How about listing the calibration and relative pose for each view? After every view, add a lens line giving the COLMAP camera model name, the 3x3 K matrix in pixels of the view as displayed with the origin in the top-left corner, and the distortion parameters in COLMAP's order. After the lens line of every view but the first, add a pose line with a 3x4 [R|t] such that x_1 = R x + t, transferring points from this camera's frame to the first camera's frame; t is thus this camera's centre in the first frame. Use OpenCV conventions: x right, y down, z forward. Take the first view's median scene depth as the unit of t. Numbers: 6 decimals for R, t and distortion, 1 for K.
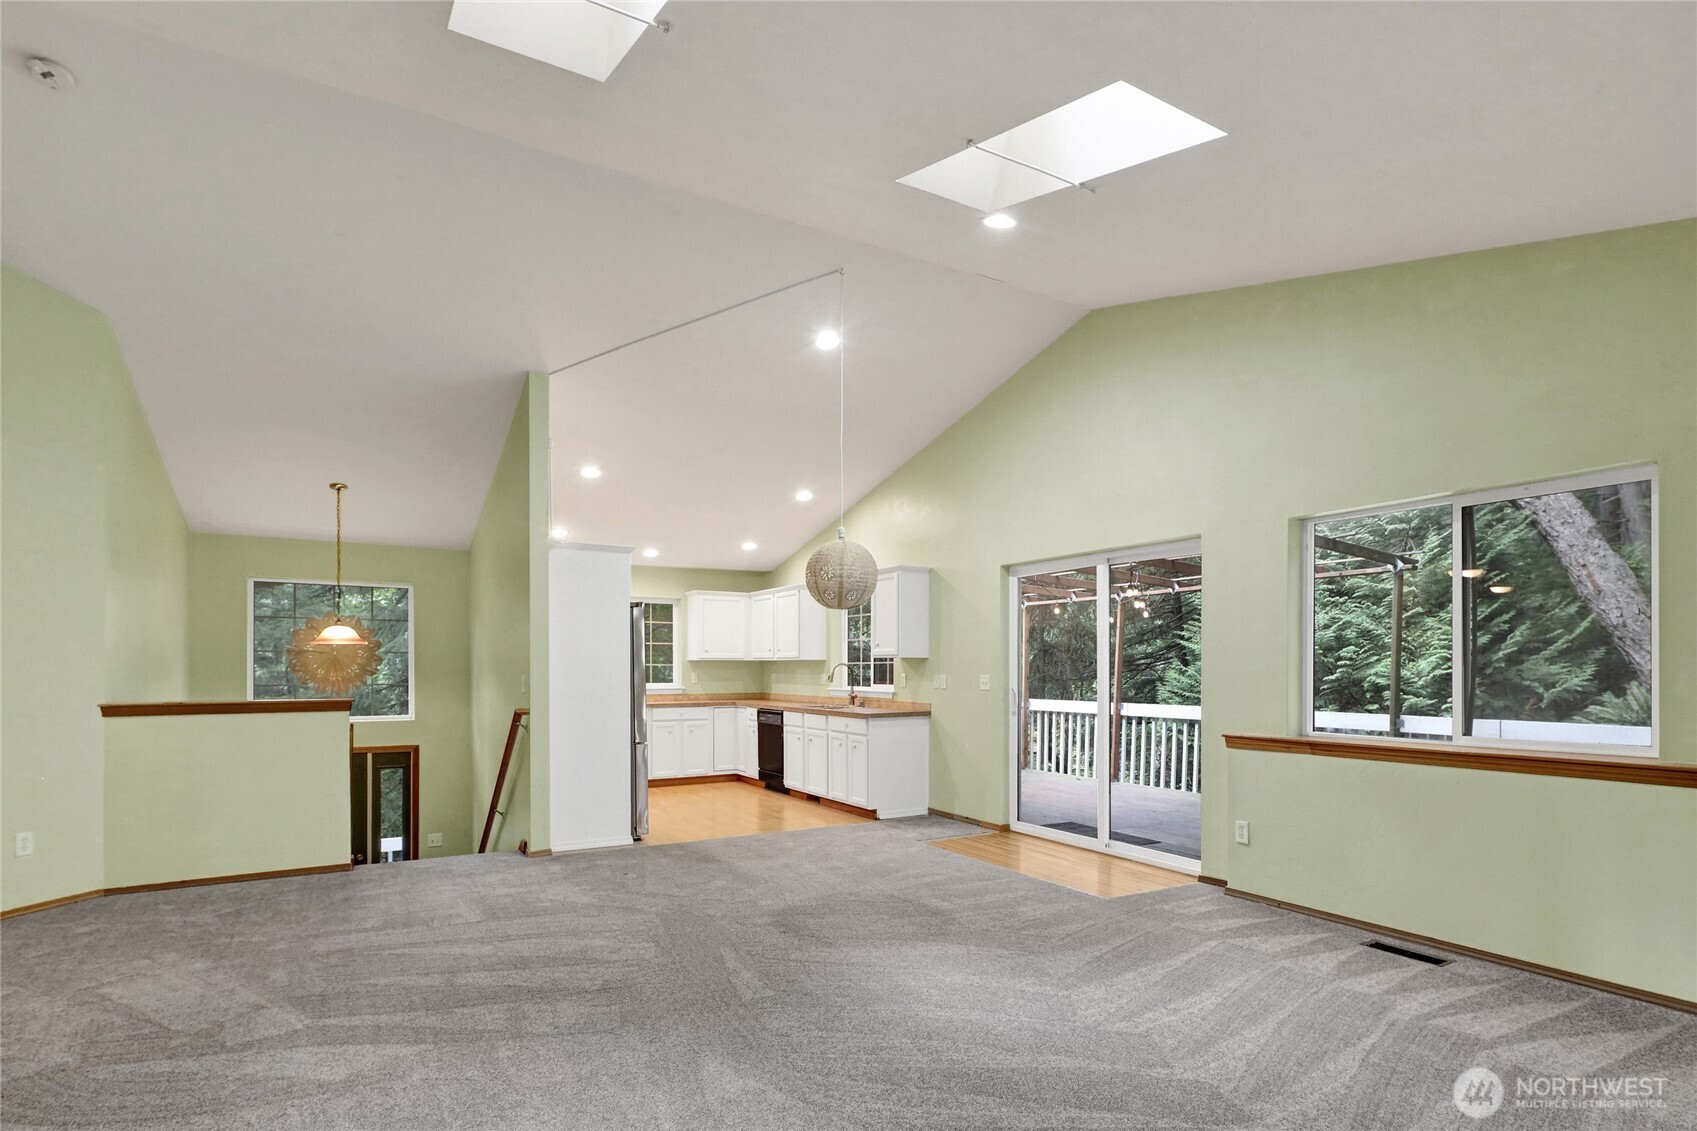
lens RADIAL K [[841.8, 0, 816.6], [0, 841.8, 666.5], [0, 0, 1]] dist [0.009545, -0.003599]
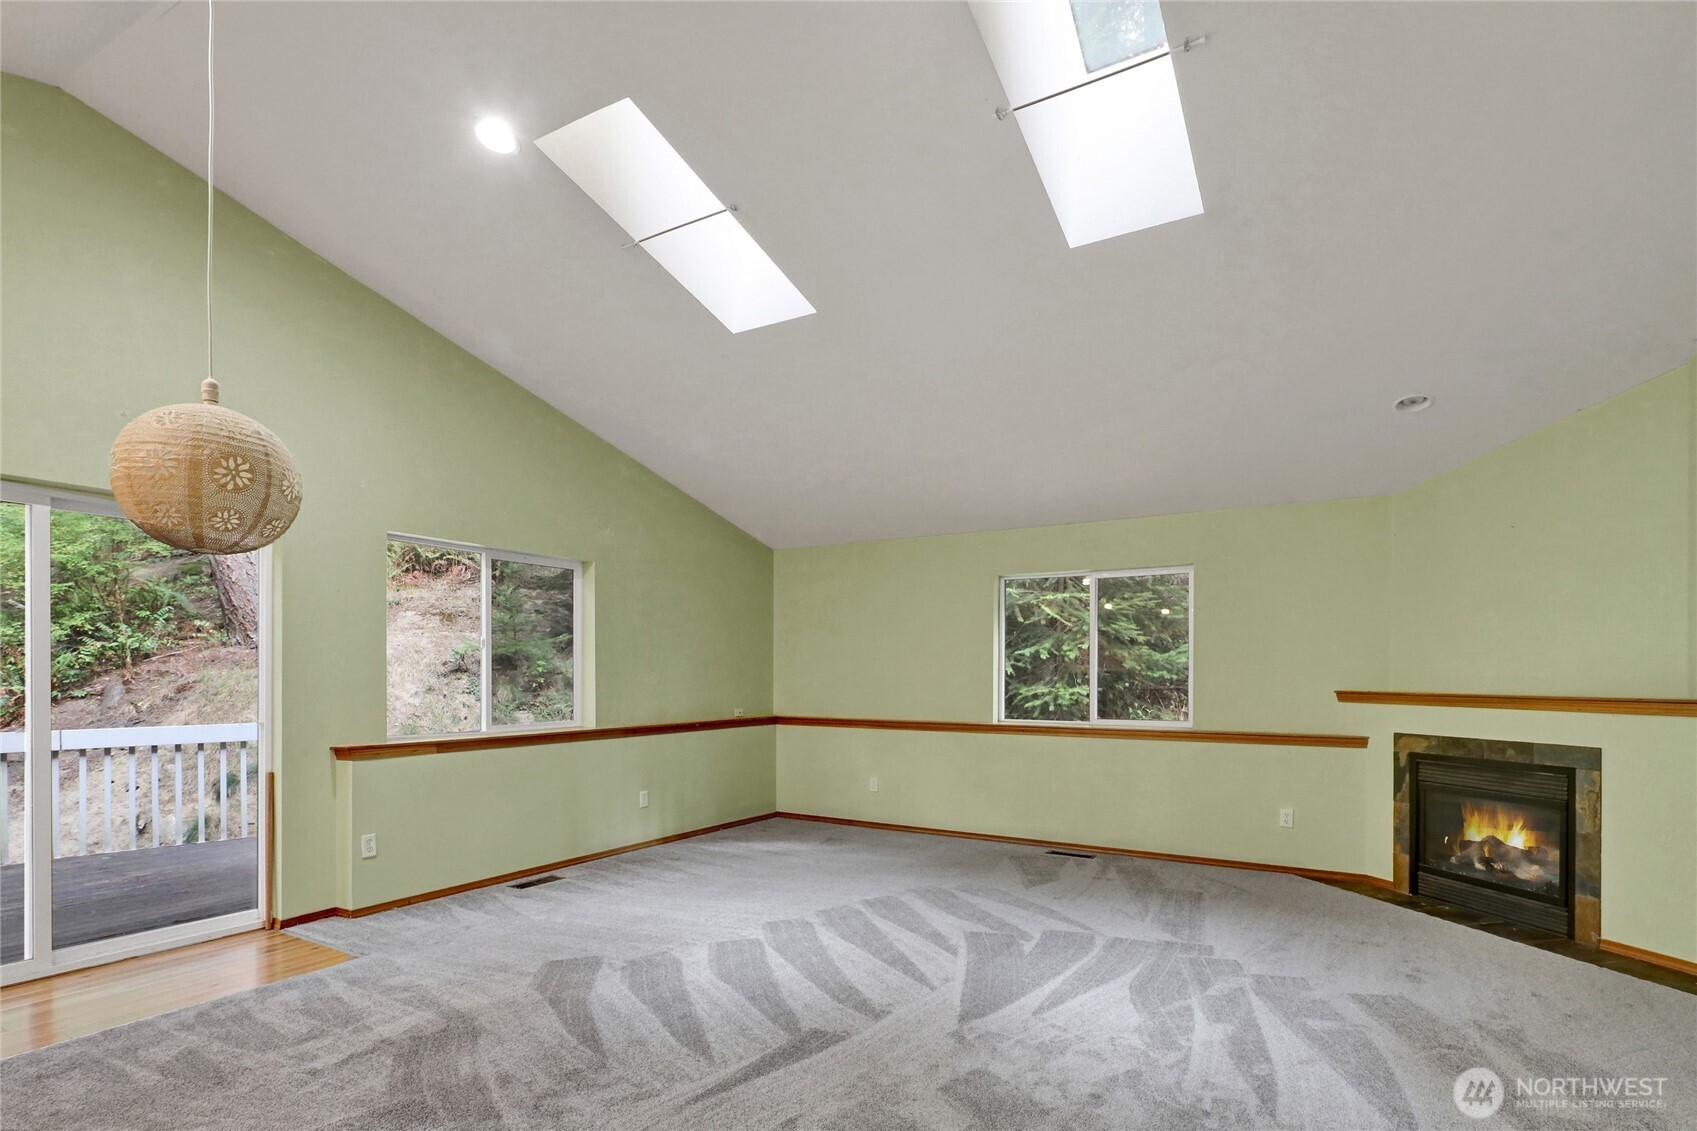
lens RADIAL K [[841.8, 0, 845.3], [0, 841.8, 682.8], [0, 0, 1]] dist [0.009545, -0.003599]
pose [[-0.506816, -0.007746, 0.862020, -0.379434], [-0.006415, 0.999966, 0.005214, -0.000222], [-0.862031, -0.002887, -0.506848, 0.634123]]
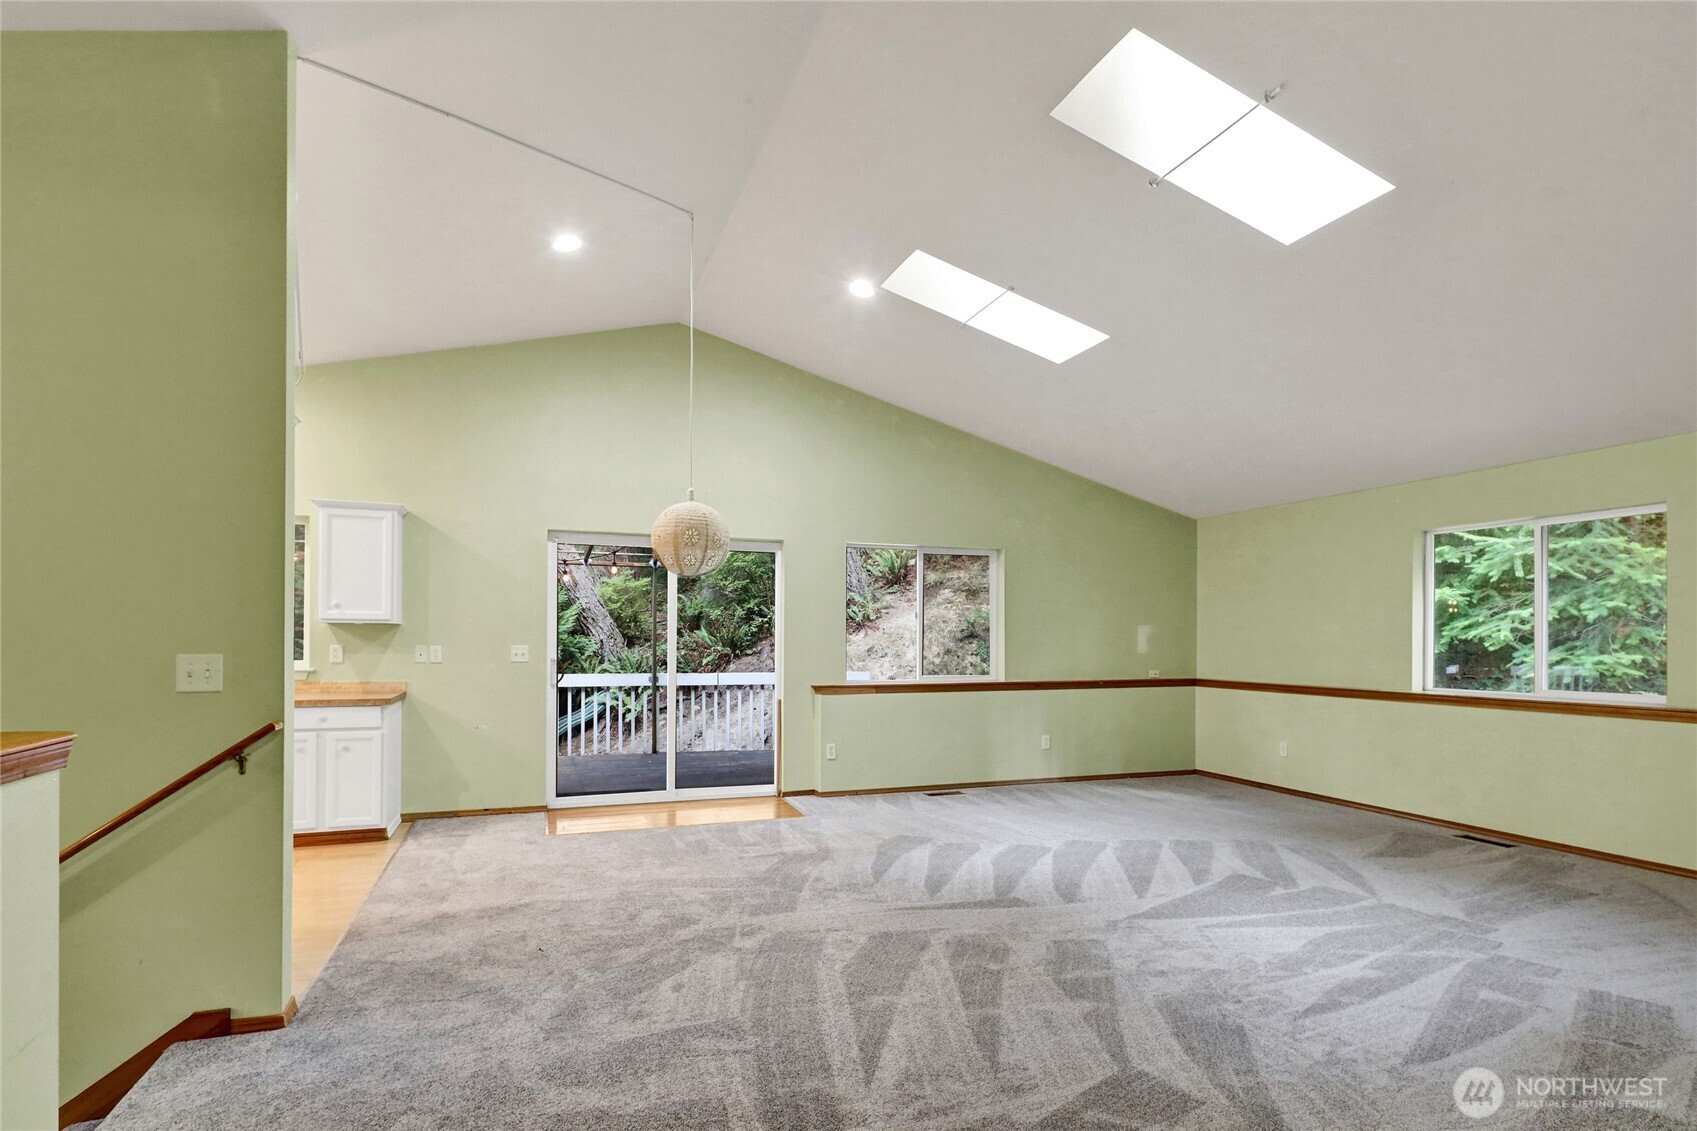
lens RADIAL K [[841.8, 0, 846.4], [0, 841.8, 637.9], [0, 0, 1]] dist [0.009545, -0.003599]
pose [[0.151897, 0.004088, 0.988388, -0.587423], [-0.008198, 0.999962, -0.002876, 0.001120], [-0.988362, -0.007666, 0.151925, 0.467222]]
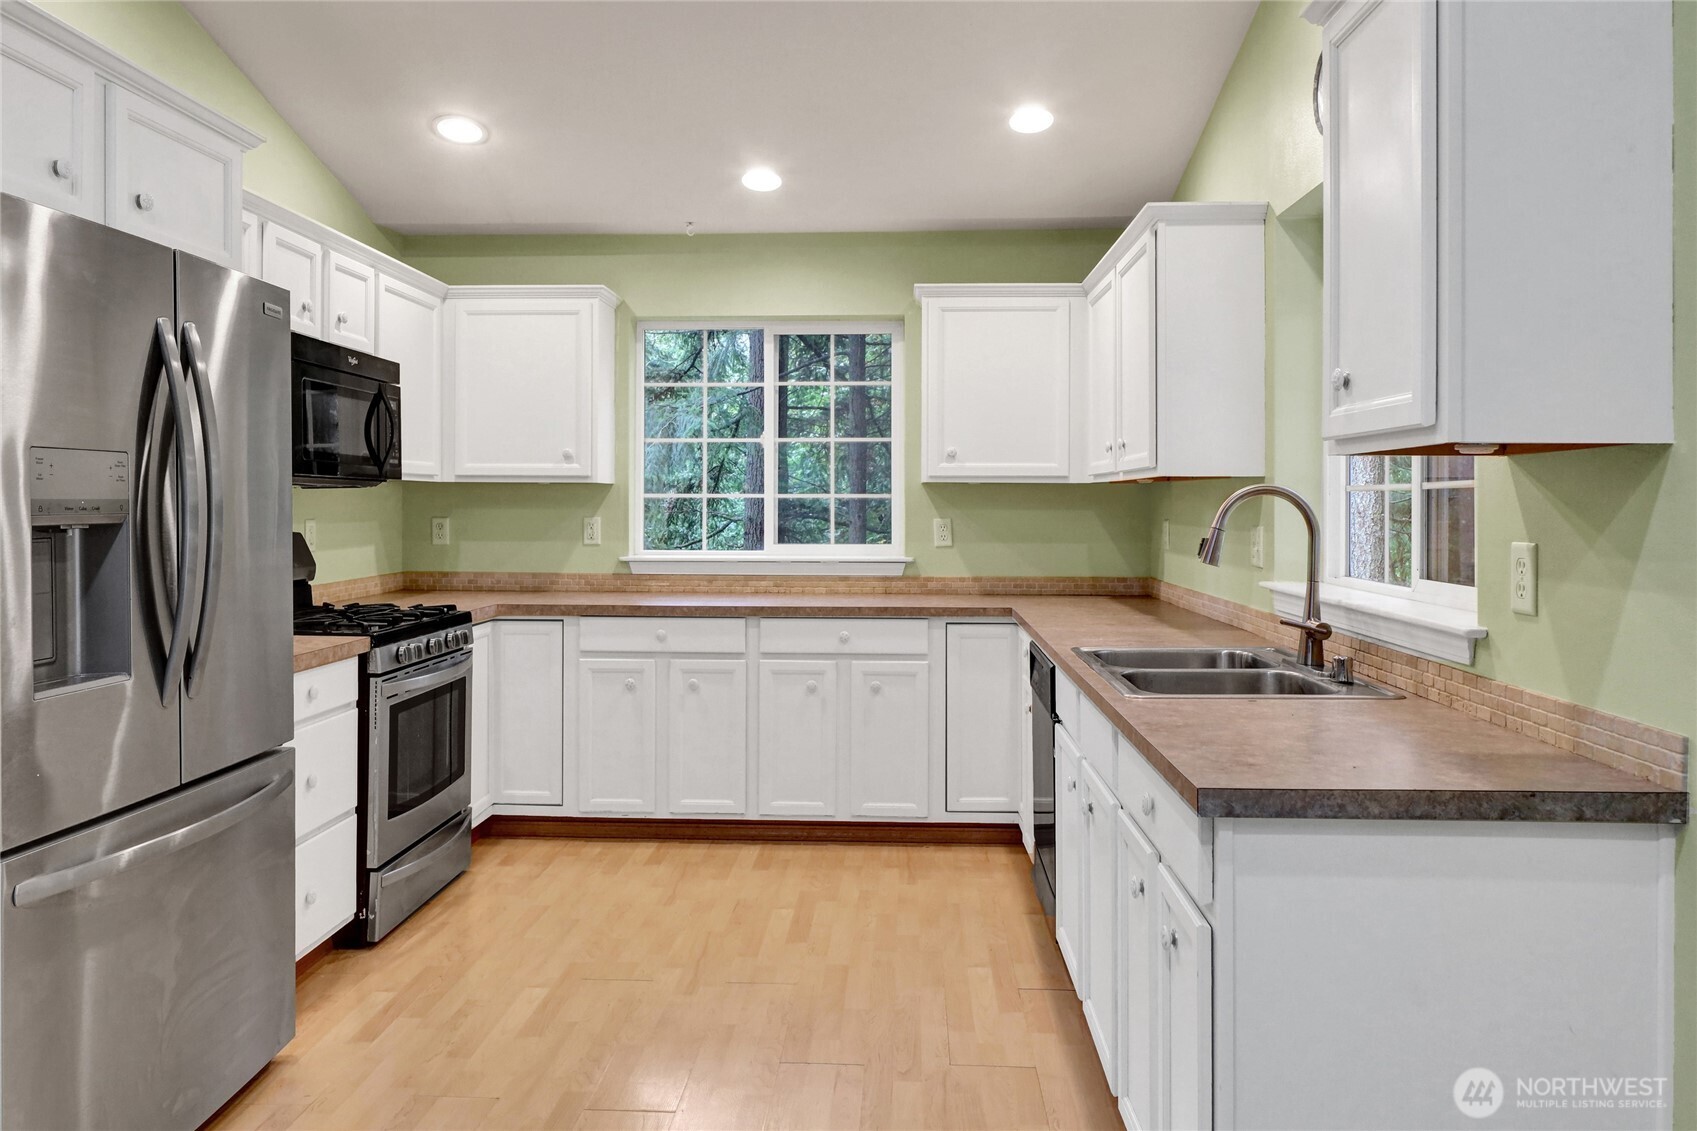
lens RADIAL K [[1202.1, 0, 836.5], [0, 1202.1, 500.5], [0, 0, 1]] dist [0.003486, 0.009197]
pose [[0.856293, 0.000632, -0.516490, 0.113099], [-0.002258, 0.999994, -0.002520, 0.001725], [0.516486, 0.003324, 0.856289, 0.721854]]
